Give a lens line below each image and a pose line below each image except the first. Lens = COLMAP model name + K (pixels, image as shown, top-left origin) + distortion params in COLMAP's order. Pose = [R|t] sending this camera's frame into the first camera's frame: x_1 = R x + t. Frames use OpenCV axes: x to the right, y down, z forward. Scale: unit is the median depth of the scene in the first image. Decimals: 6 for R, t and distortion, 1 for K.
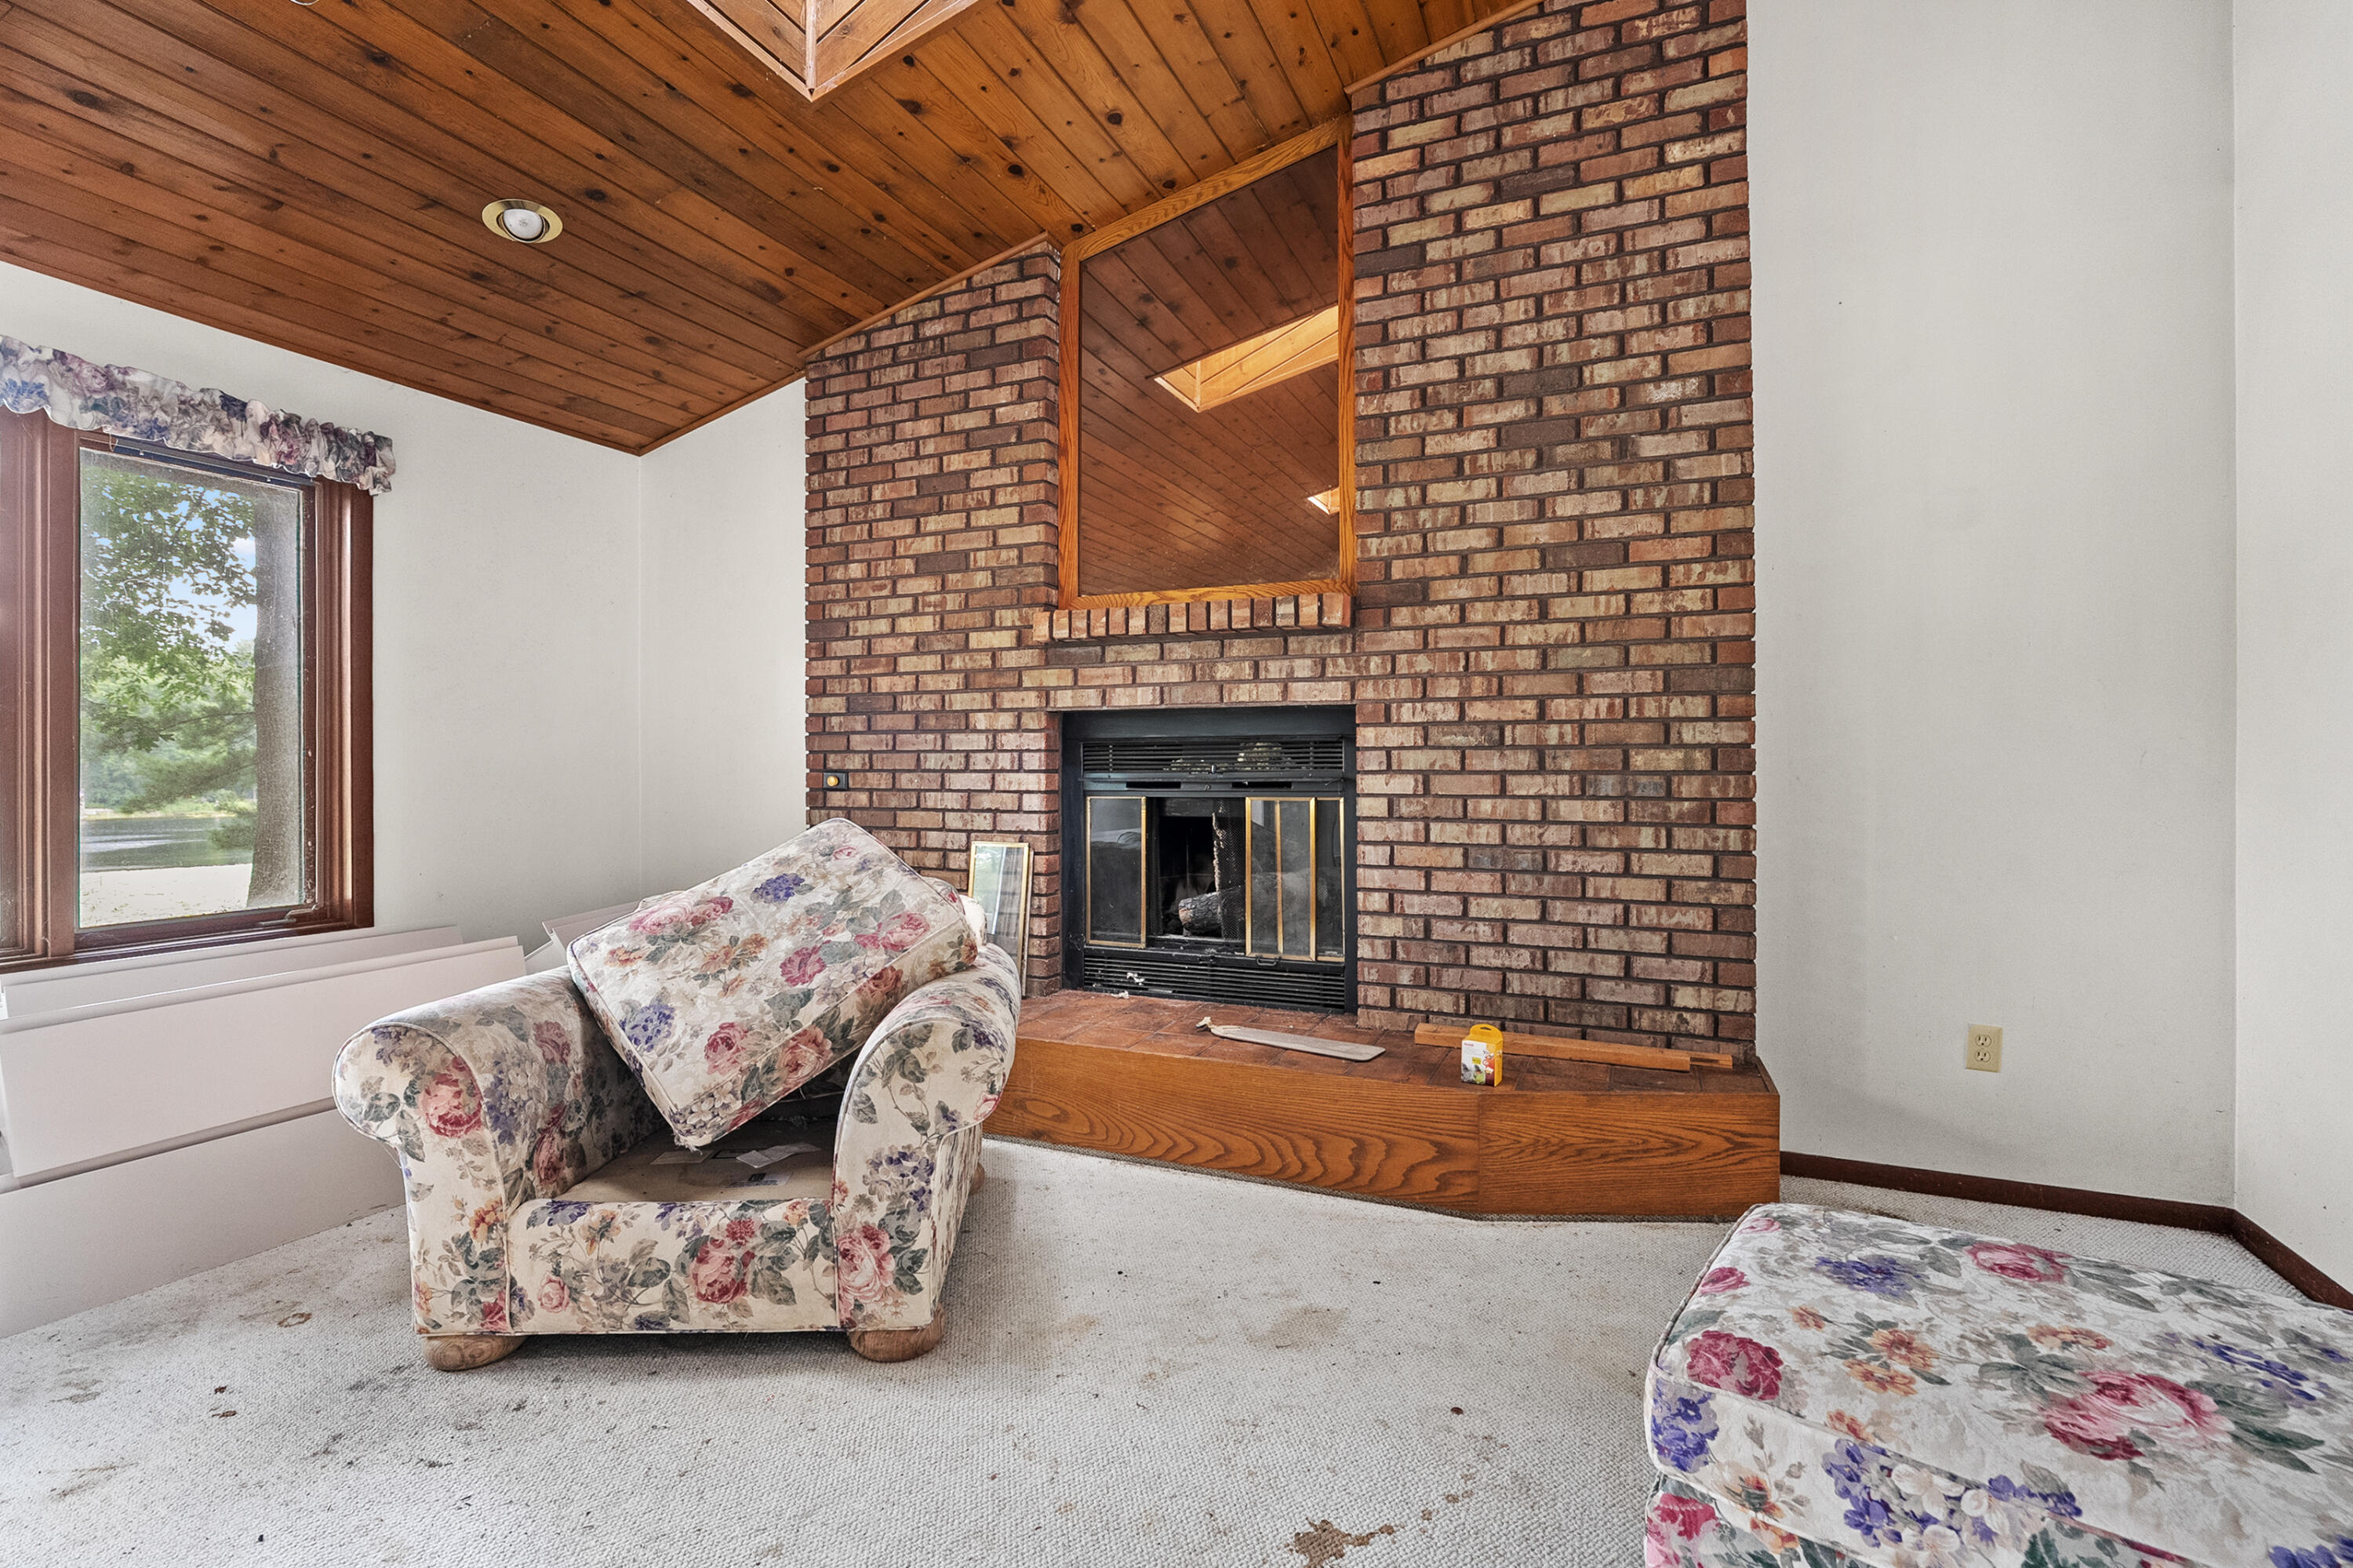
lens RADIAL K [[1058.5, 0, 1186.6], [0, 1058.5, 773.6], [0, 0, 1]] dist [-0.009582, 0.003121]
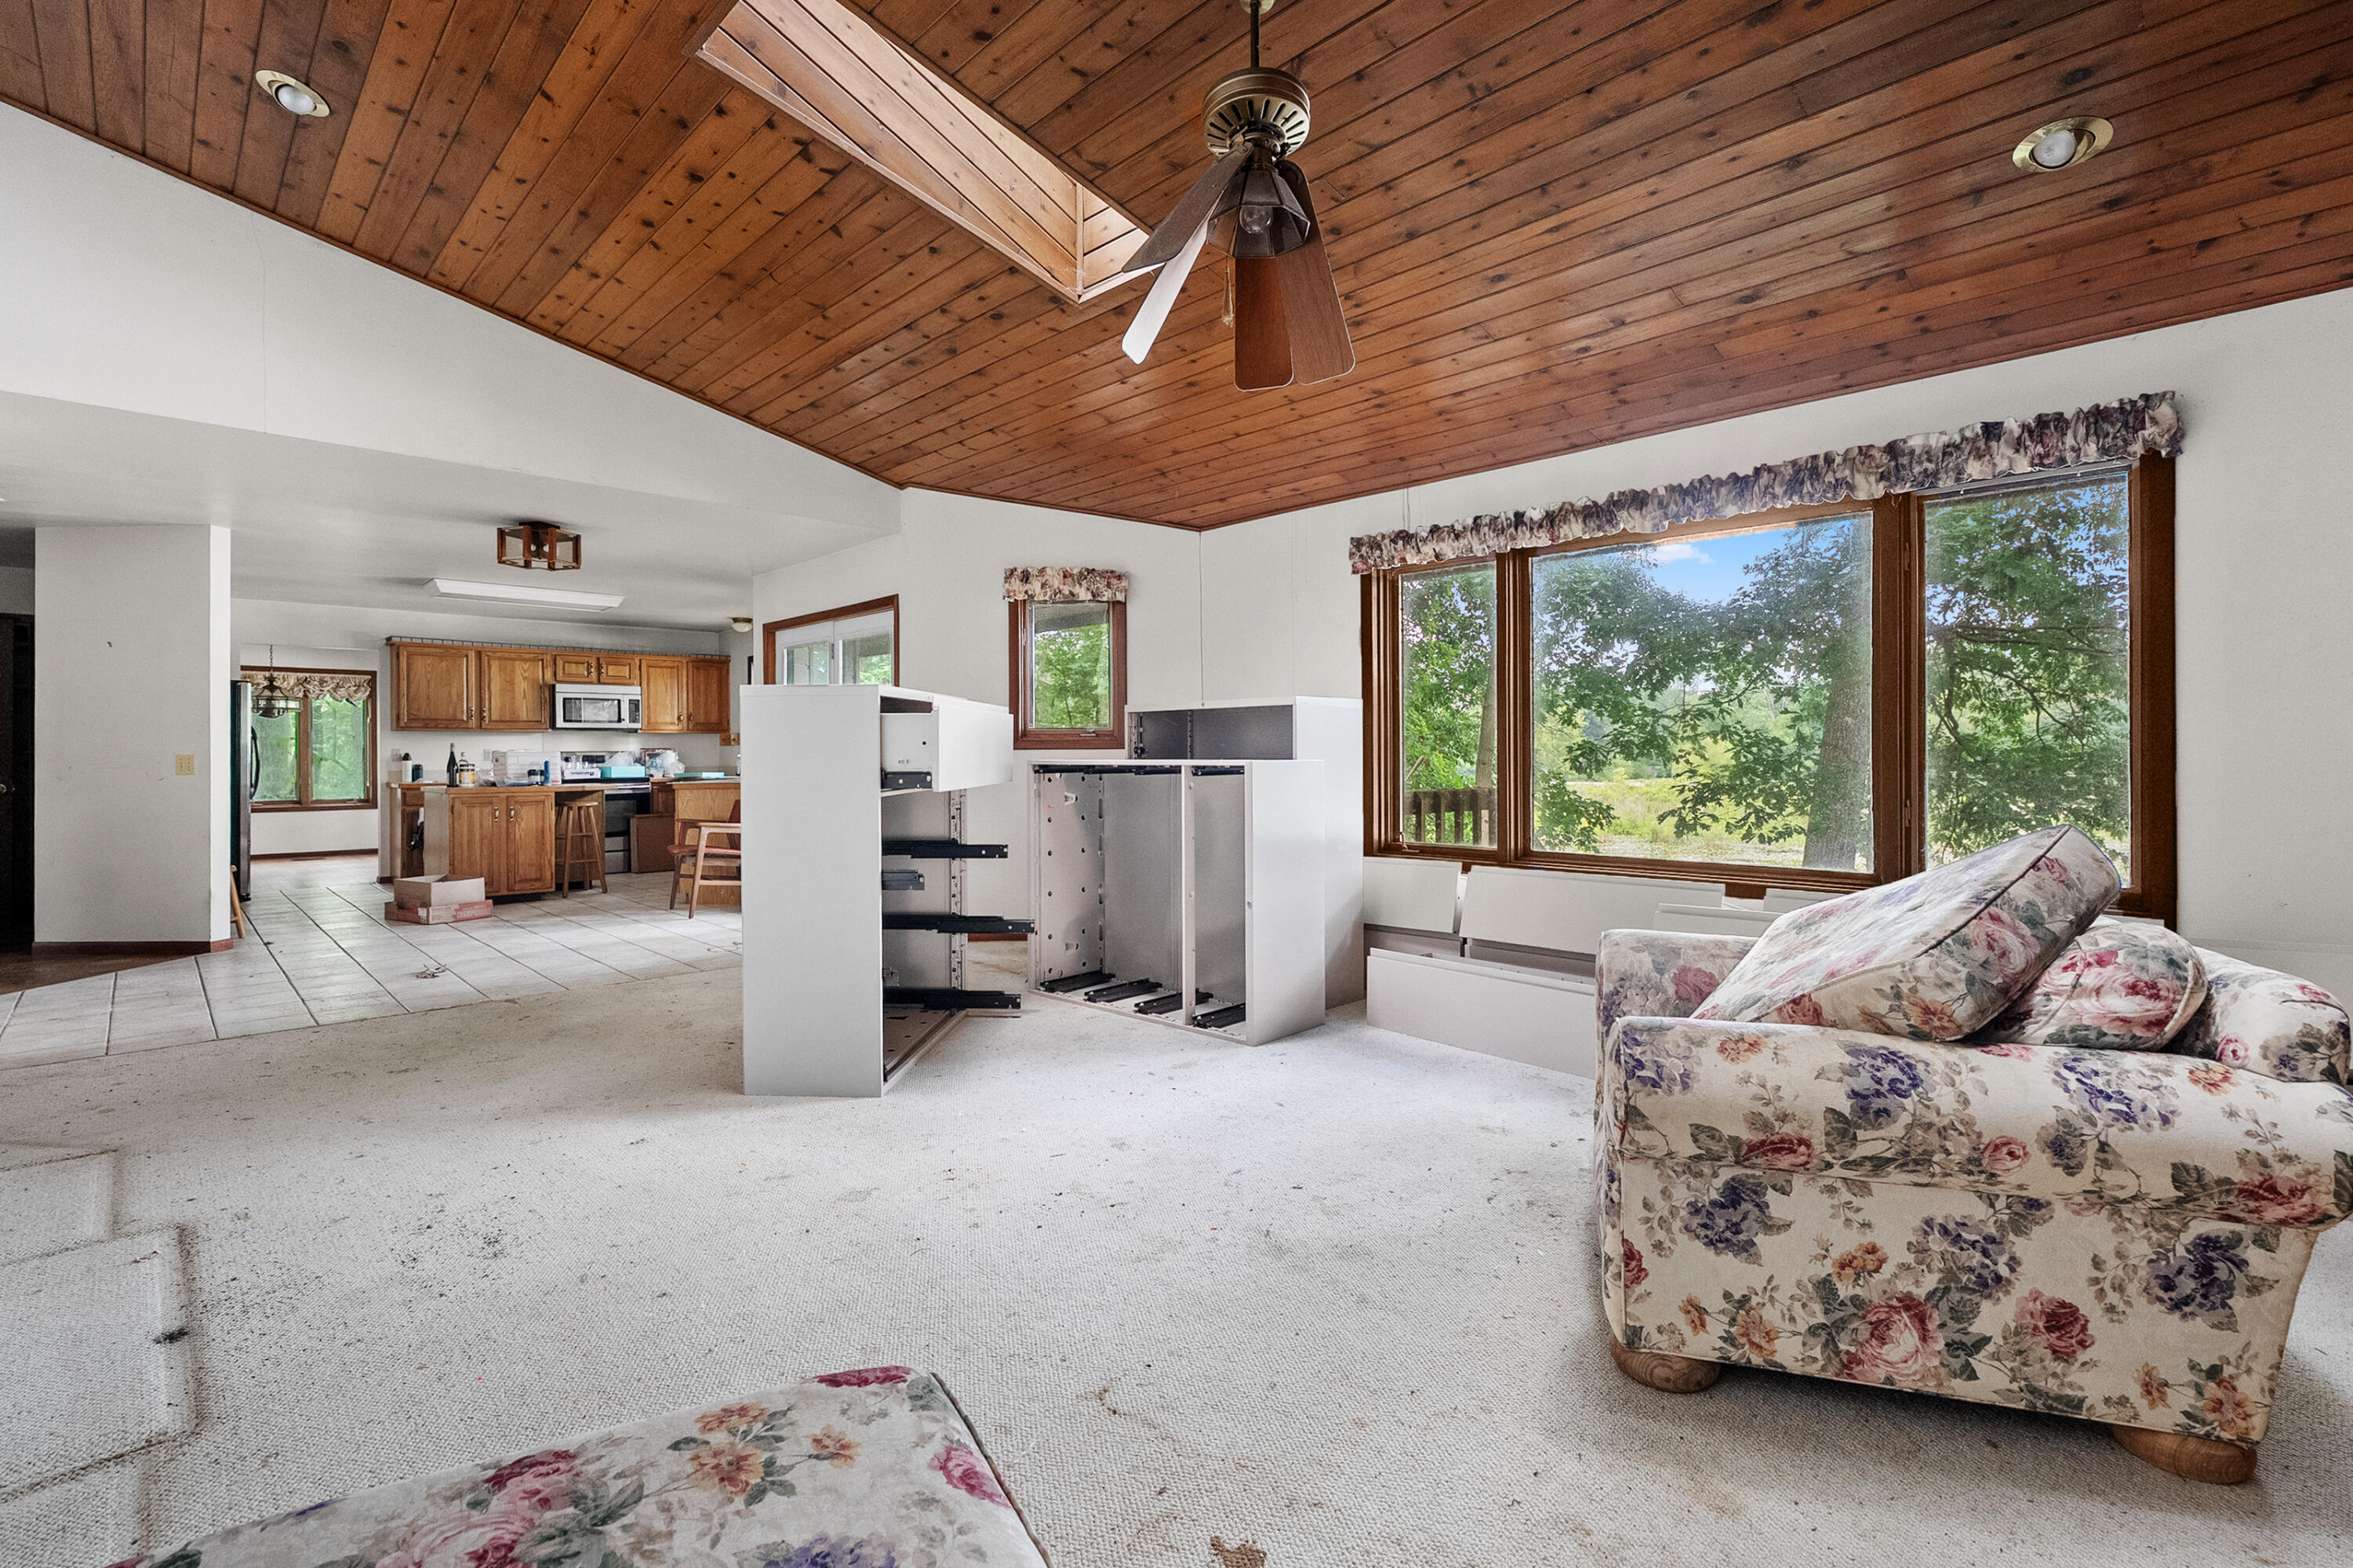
lens RADIAL K [[1058.5, 0, 1146.6], [0, 1058.5, 760.9], [0, 0, 1]] dist [-0.009582, 0.003121]
pose [[-0.397397, 0.009015, -0.917602, 0.523141], [-0.001133, 0.999946, 0.010315, -0.005929], [0.917646, 0.005139, -0.397366, 0.654165]]
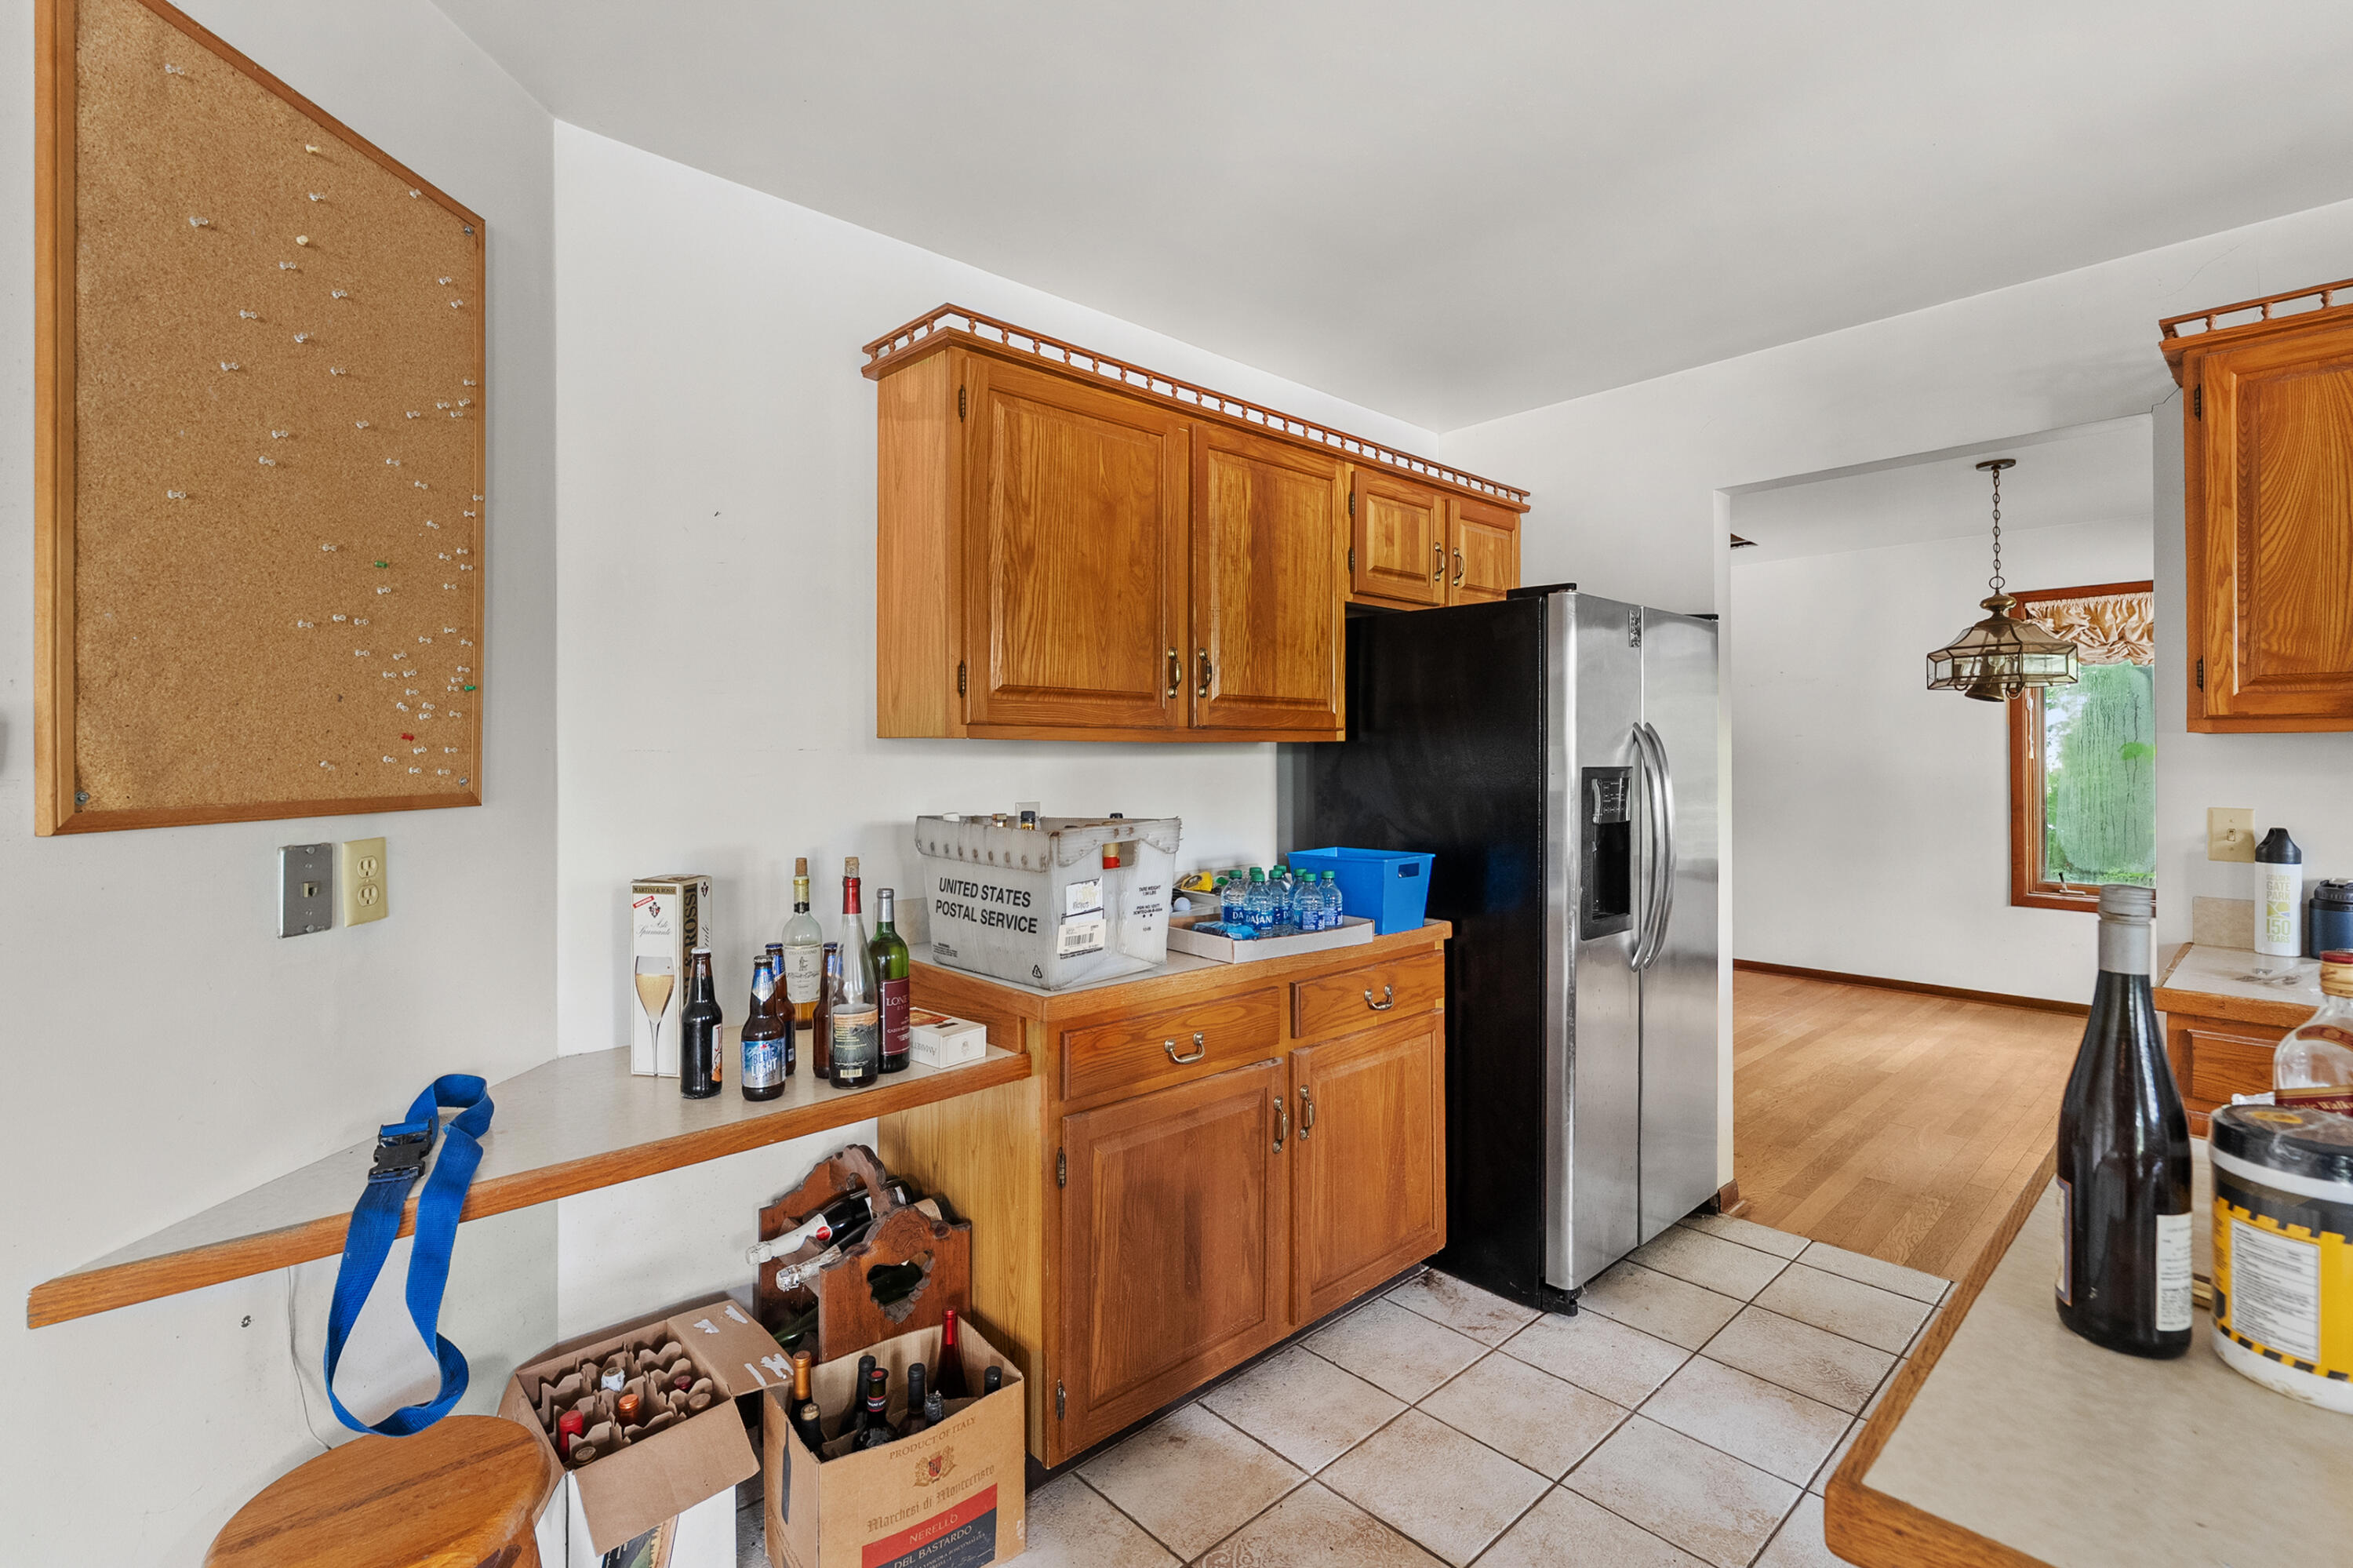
lens RADIAL K [[1058.5, 0, 1192.4], [0, 1058.5, 763.8], [0, 0, 1]] dist [-0.009582, 0.003121]
pose [[-0.914048, 0.007928, 0.405528, -1.157045], [0.011663, 0.999909, 0.006740, -0.055168], [-0.405437, 0.010890, -0.914058, -1.738497]]
